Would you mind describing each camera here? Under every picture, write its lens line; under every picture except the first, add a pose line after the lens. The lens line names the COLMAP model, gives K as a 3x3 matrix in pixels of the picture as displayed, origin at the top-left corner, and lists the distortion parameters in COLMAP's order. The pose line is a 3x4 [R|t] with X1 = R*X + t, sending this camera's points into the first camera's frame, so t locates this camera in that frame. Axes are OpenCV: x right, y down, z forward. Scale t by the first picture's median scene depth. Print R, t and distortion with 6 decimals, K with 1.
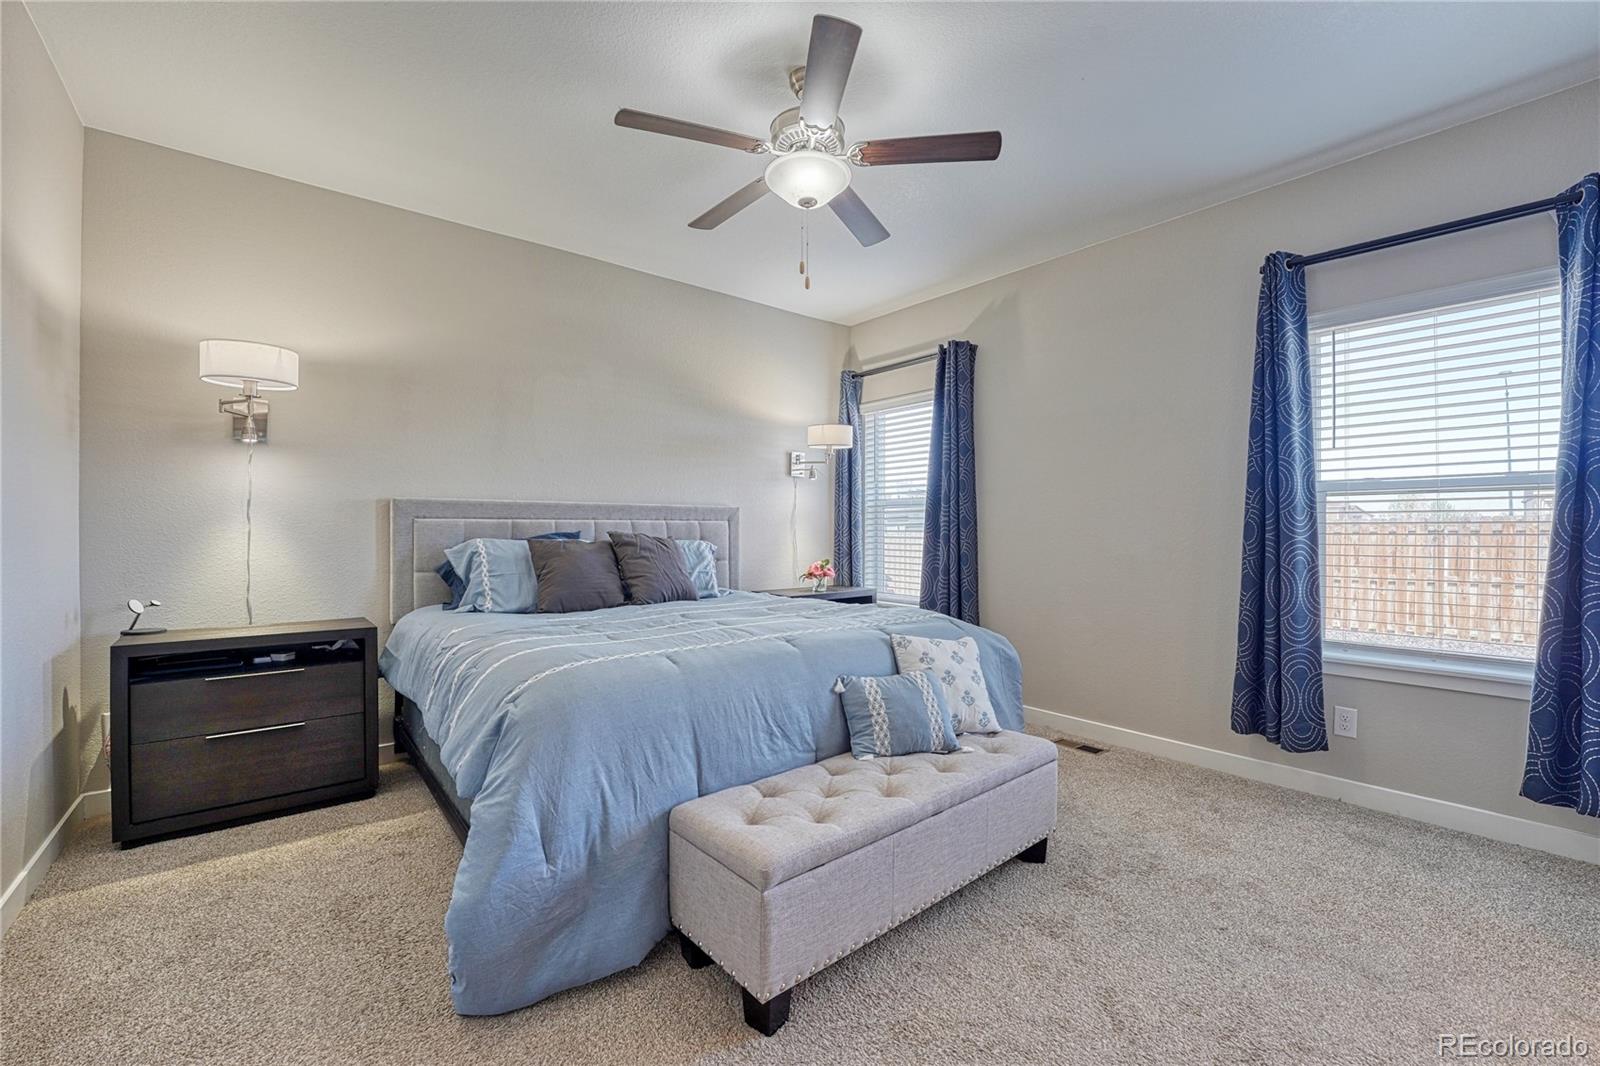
lens RADIAL K [[653.5, 0, 805.8], [0, 653.5, 533.9], [0, 0, 1]] dist [-0.023084, 0.000538]
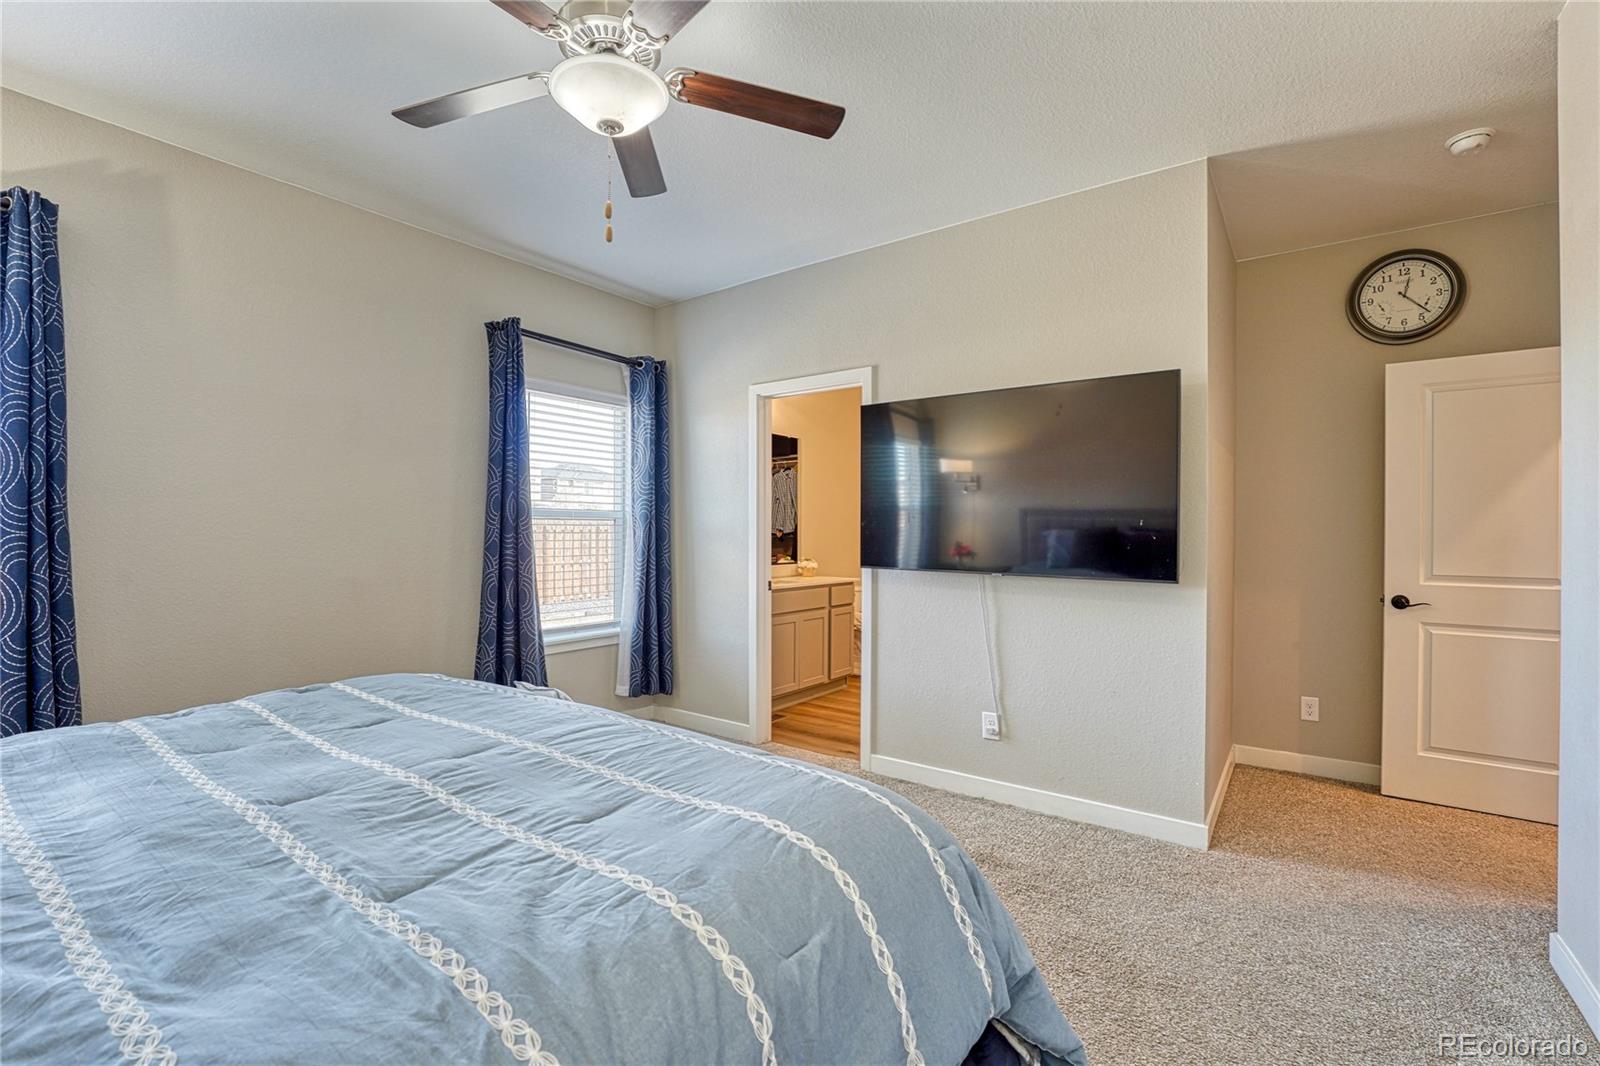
lens RADIAL K [[686.8, 0, 806.0], [0, 686.8, 533.0], [0, 0, 1]] dist [-0.016813, 0.000189]
pose [[-0.223413, -0.000172, 0.974724, -0.689159], [-0.003001, 0.999995, -0.000511, -0.034107], [-0.974719, -0.003040, -0.223413, 0.801828]]
